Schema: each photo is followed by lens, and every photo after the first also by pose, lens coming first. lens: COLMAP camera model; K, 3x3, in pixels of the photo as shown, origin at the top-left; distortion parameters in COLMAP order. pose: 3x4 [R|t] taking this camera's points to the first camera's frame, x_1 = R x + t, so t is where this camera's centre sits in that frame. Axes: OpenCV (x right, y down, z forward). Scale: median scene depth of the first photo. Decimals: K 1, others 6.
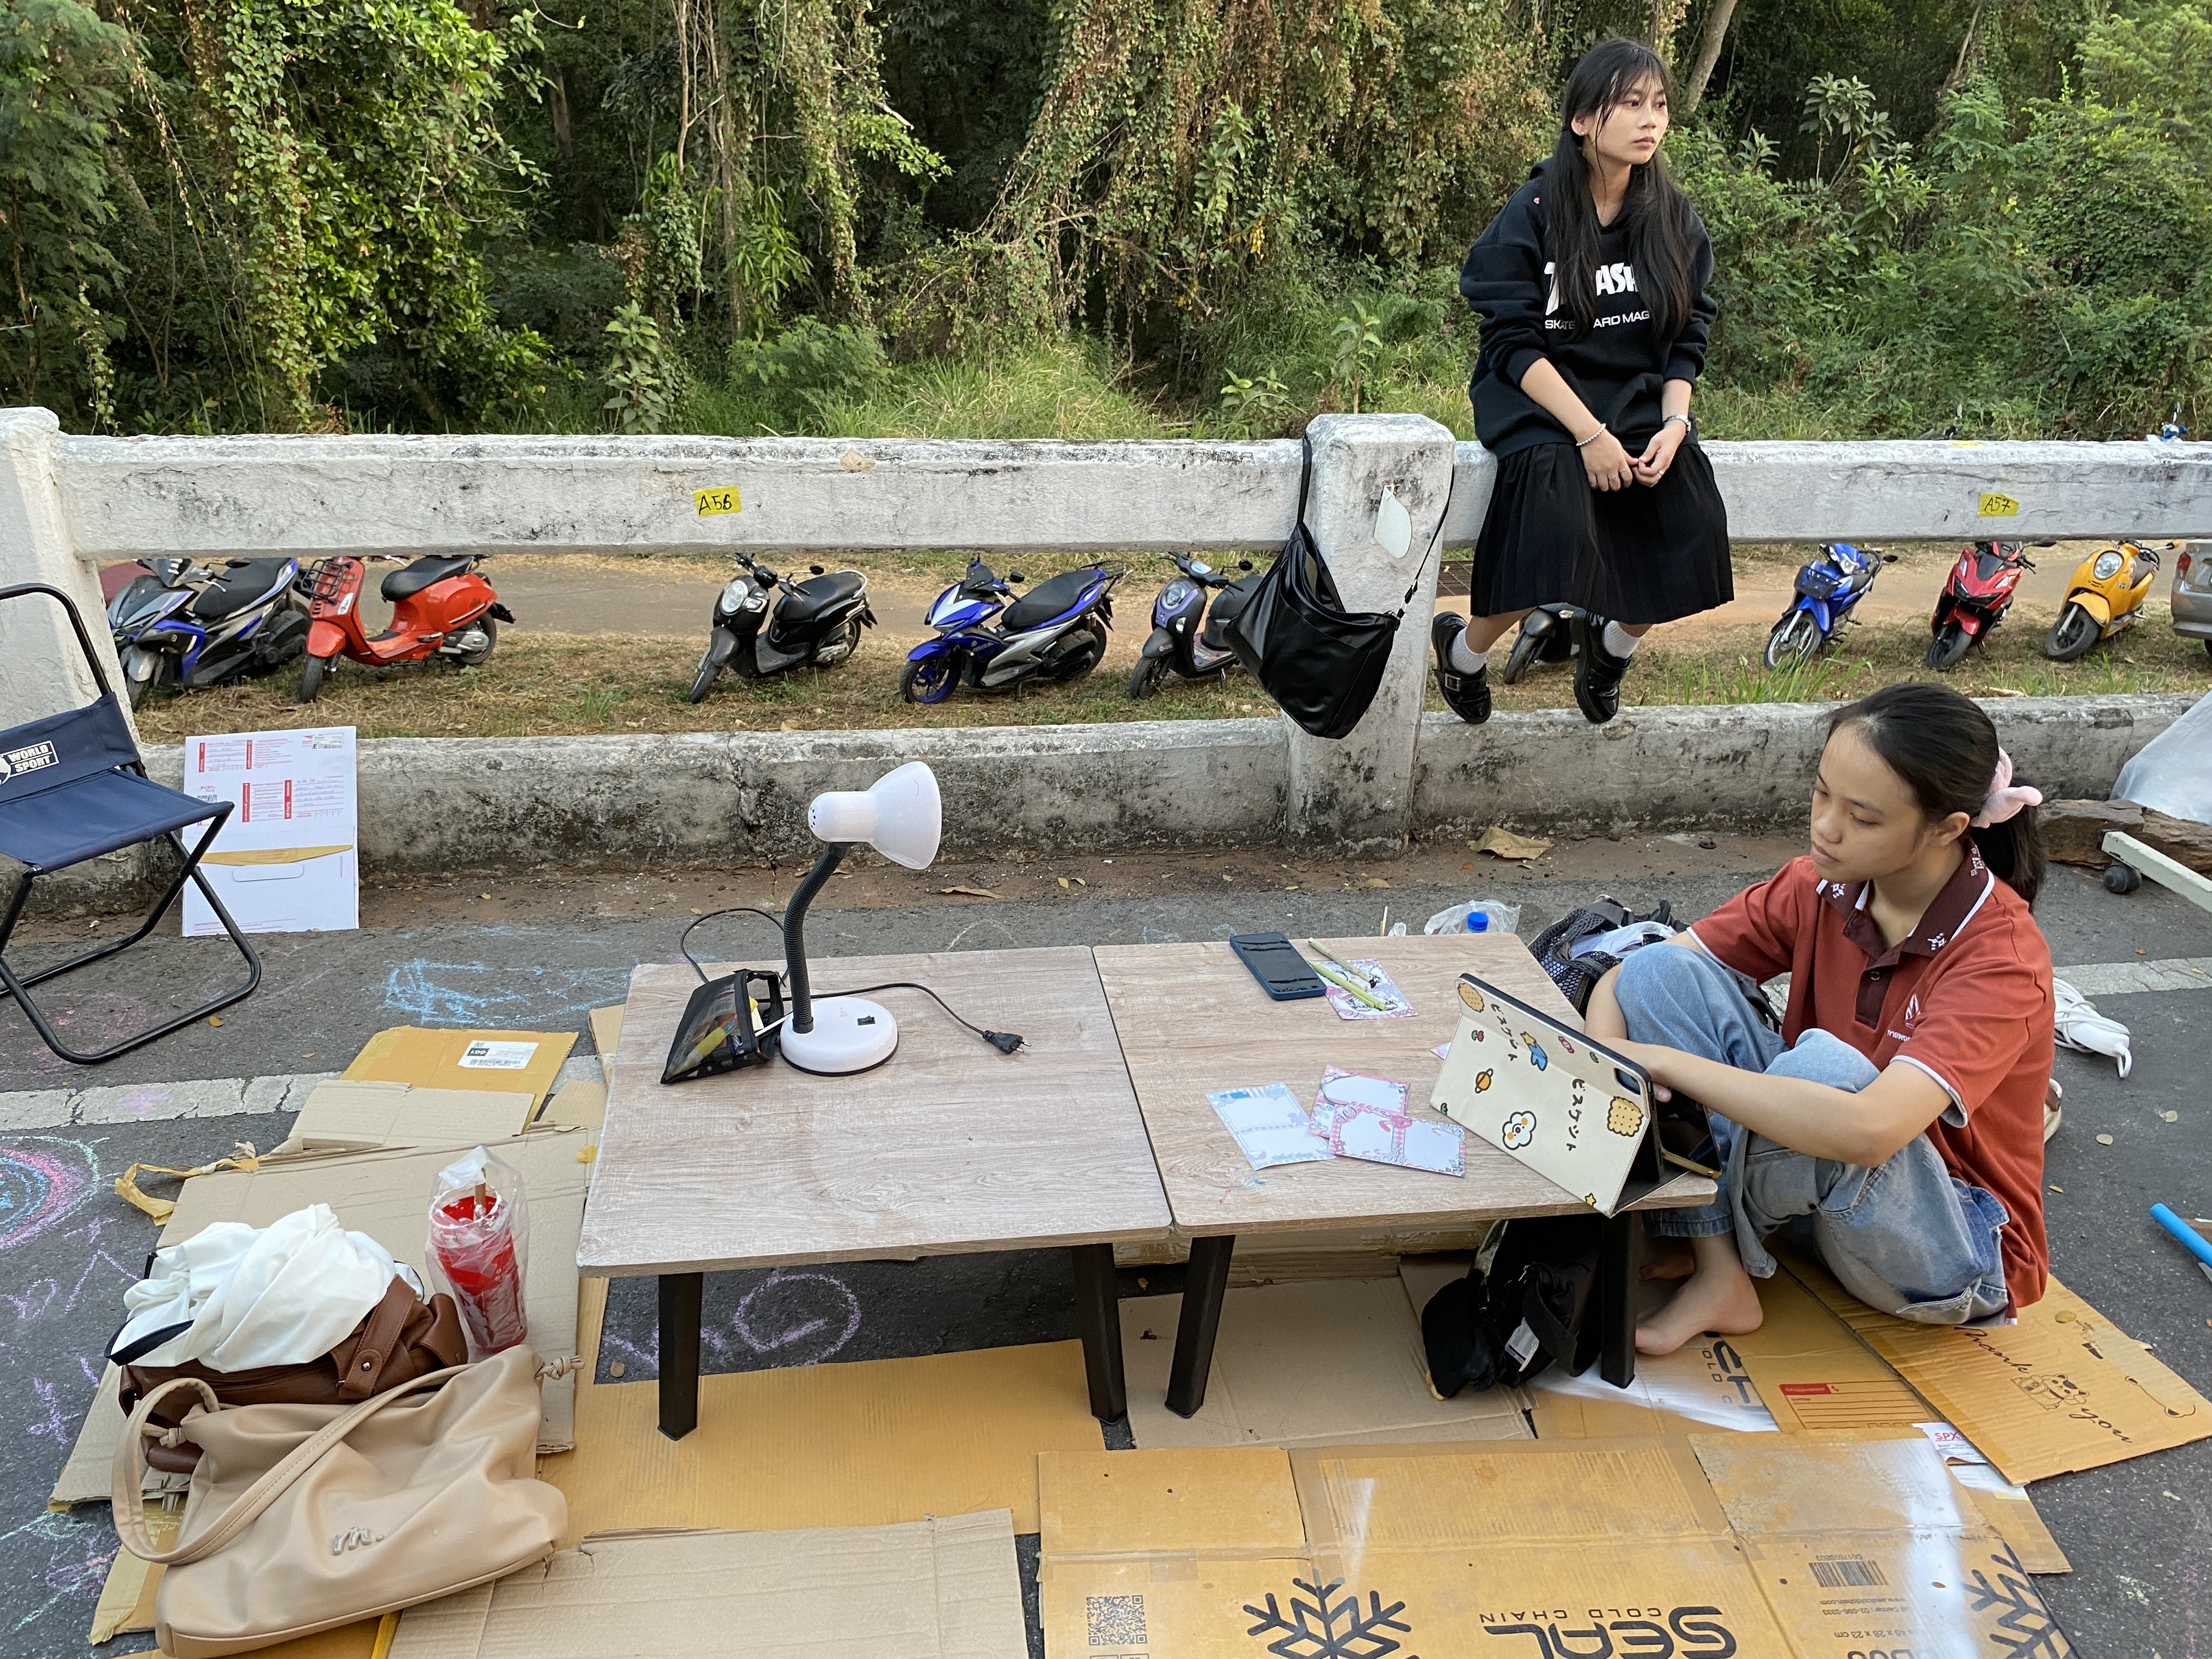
lens RADIAL K [[1683.9, 0, 1098.5], [0, 1683.9, 834.6], [0, 0, 1]] dist [0.011114, -0.022810]
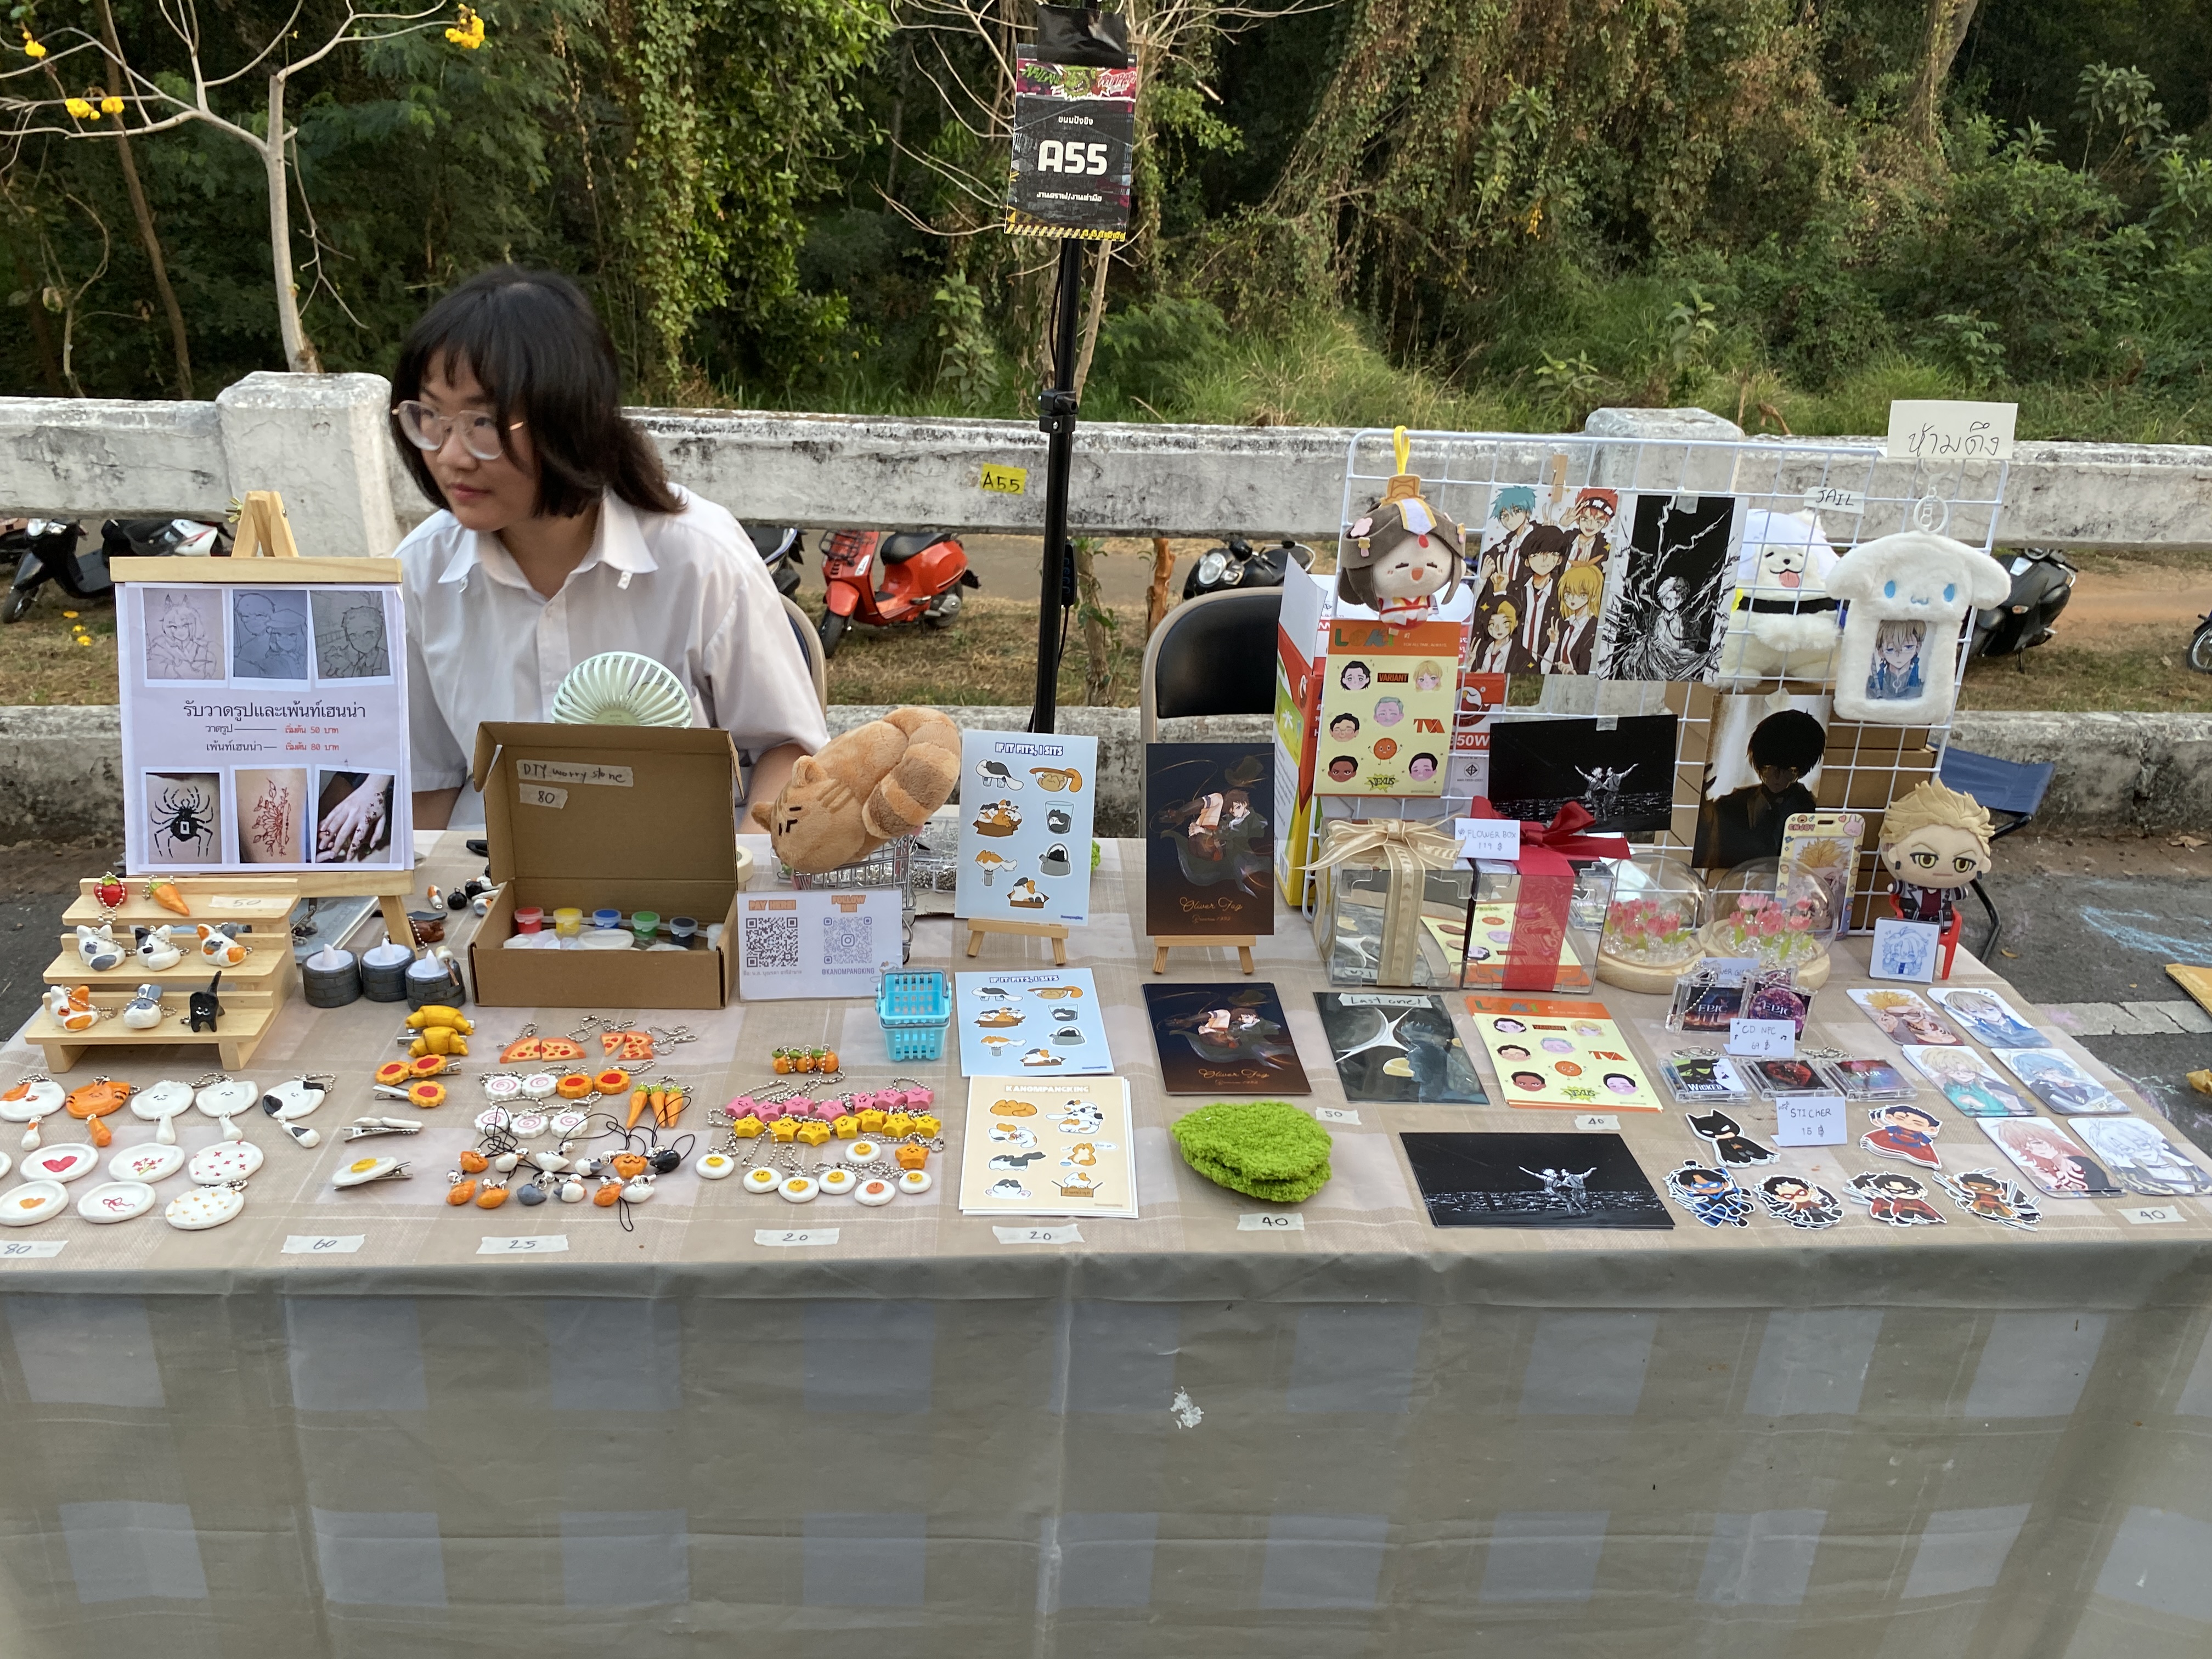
lens RADIAL K [[1683.9, 0, 1092.8], [0, 1683.9, 843.2], [0, 0, 1]] dist [0.011114, -0.022810]
pose [[0.998500, 0.035946, -0.041289, -0.131827], [-0.035036, 0.999131, 0.022564, 0.003696], [0.042064, -0.021084, 0.998892, -0.021179]]
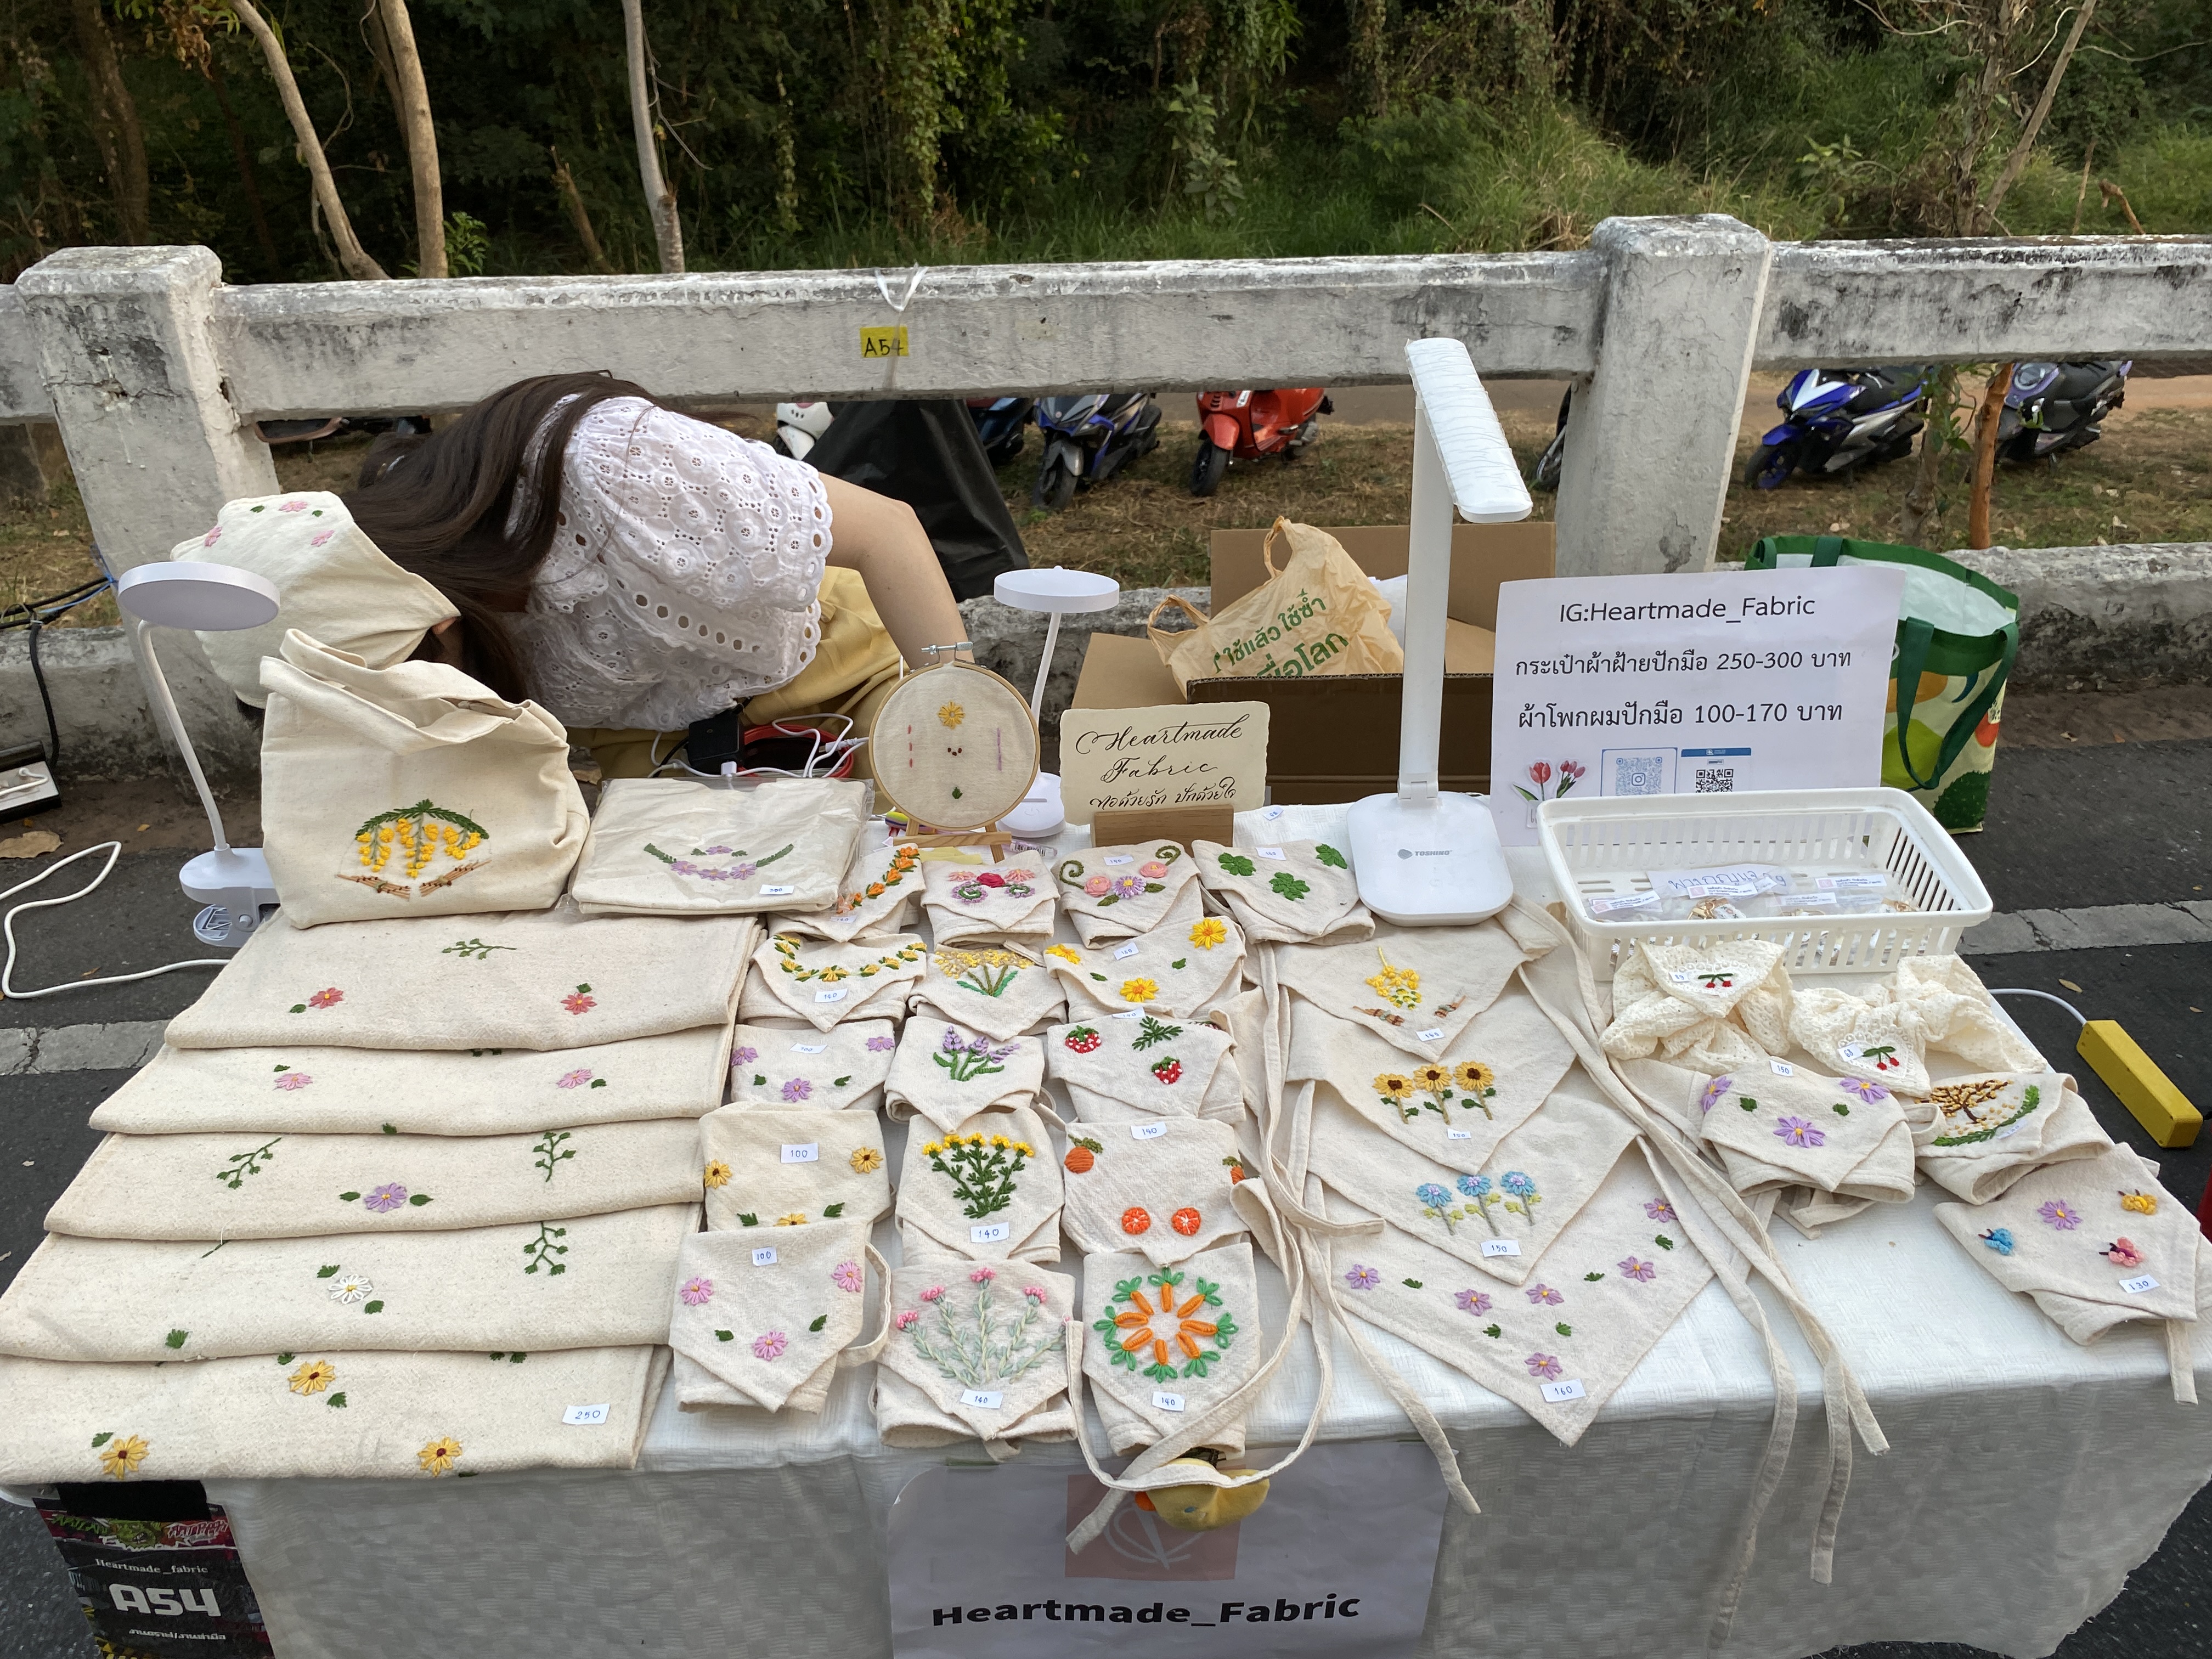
lens RADIAL K [[1683.9, 0, 1110.8], [0, 1683.9, 820.0], [0, 0, 1]] dist [0.011114, -0.022810]
pose [[0.997523, 0.004791, -0.070176, -0.236012], [0.003068, 0.993766, 0.111448, 0.002088], [0.070272, -0.111387, 0.991289, -0.021184]]
